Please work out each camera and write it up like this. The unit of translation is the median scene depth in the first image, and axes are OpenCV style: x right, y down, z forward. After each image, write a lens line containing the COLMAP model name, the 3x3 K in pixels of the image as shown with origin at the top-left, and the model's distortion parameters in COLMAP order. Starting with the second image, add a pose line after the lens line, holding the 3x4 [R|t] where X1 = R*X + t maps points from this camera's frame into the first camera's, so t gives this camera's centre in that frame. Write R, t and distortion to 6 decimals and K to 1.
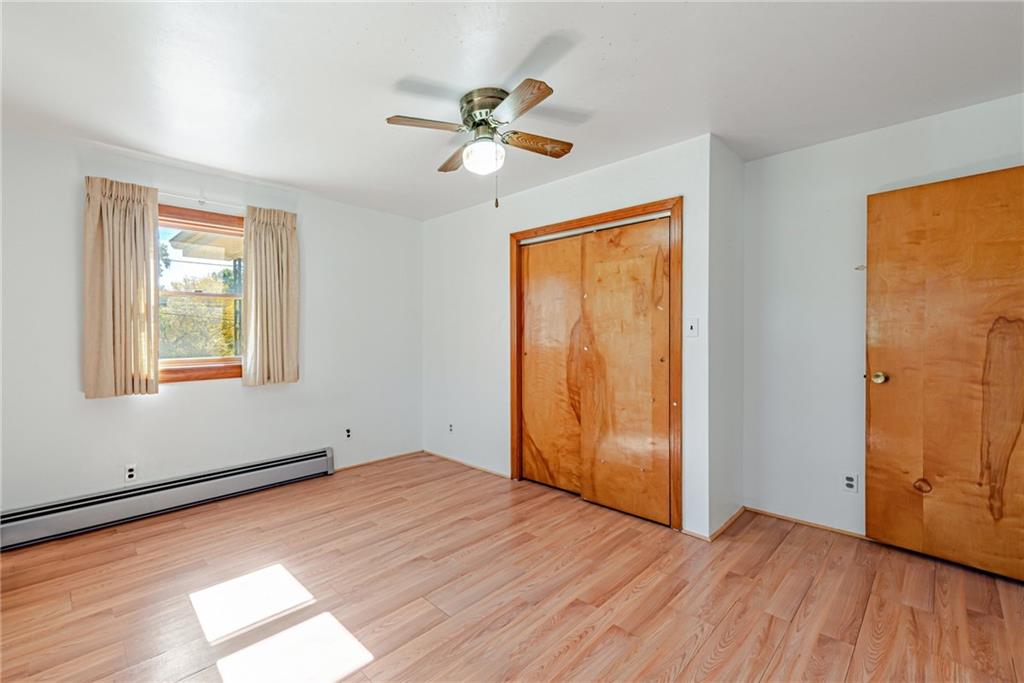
lens RADIAL K [[438.5, 0, 422.7], [0, 438.5, 338.8], [0, 0, 1]] dist [0.009508, -0.000330]
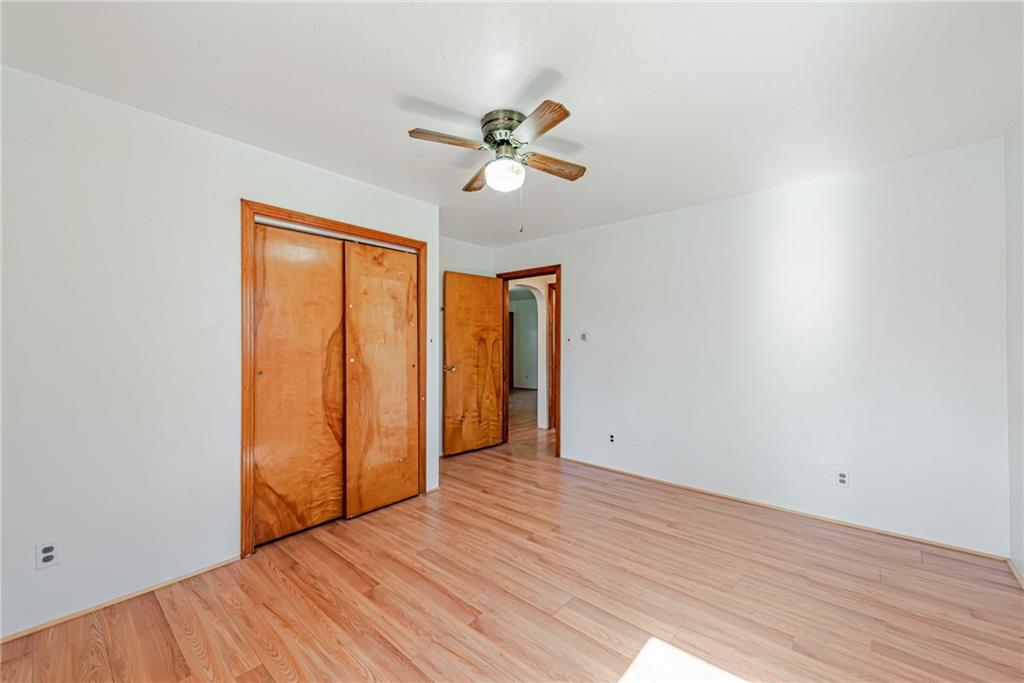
lens RADIAL K [[406.3, 0, 506.9], [0, 406.3, 346.8], [0, 0, 1]] dist [0.014685, -0.001575]
pose [[-0.145193, -0.002218, 0.989401, -0.604241], [0.016452, 0.999854, 0.004656, -0.006870], [-0.989267, 0.016953, -0.145135, 0.842708]]
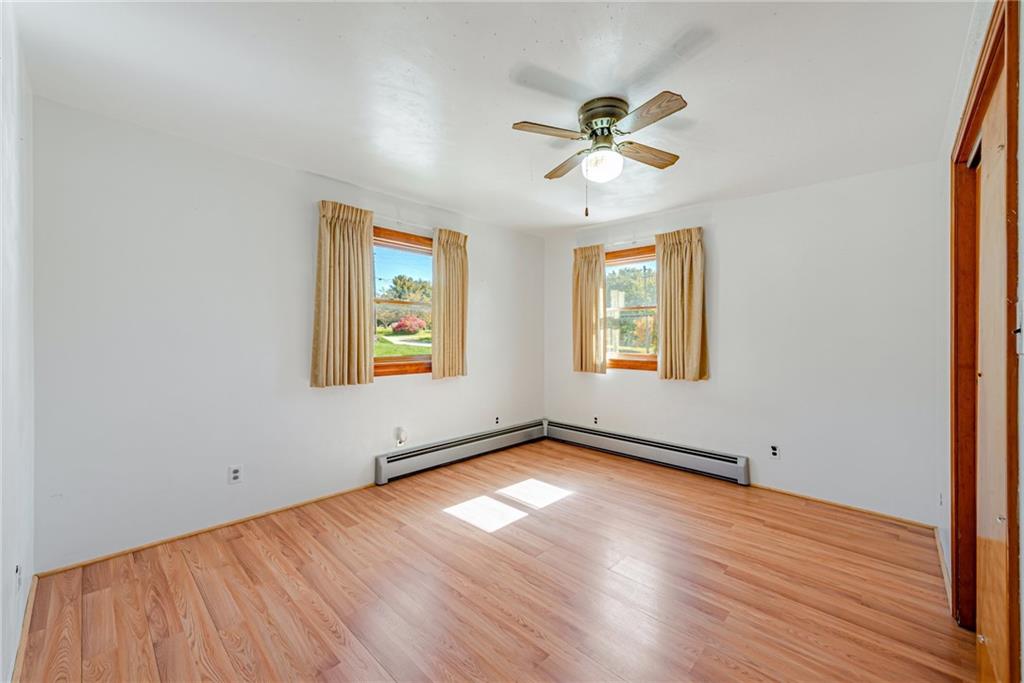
lens RADIAL K [[406.3, 0, 514.0], [0, 406.3, 340.0], [0, 0, 1]] dist [0.014685, -0.001575]
pose [[0.112630, 0.018544, -0.993464, 0.783688], [-0.026728, 0.999521, 0.015627, -0.009761], [0.993277, 0.024793, 0.113072, 0.508322]]
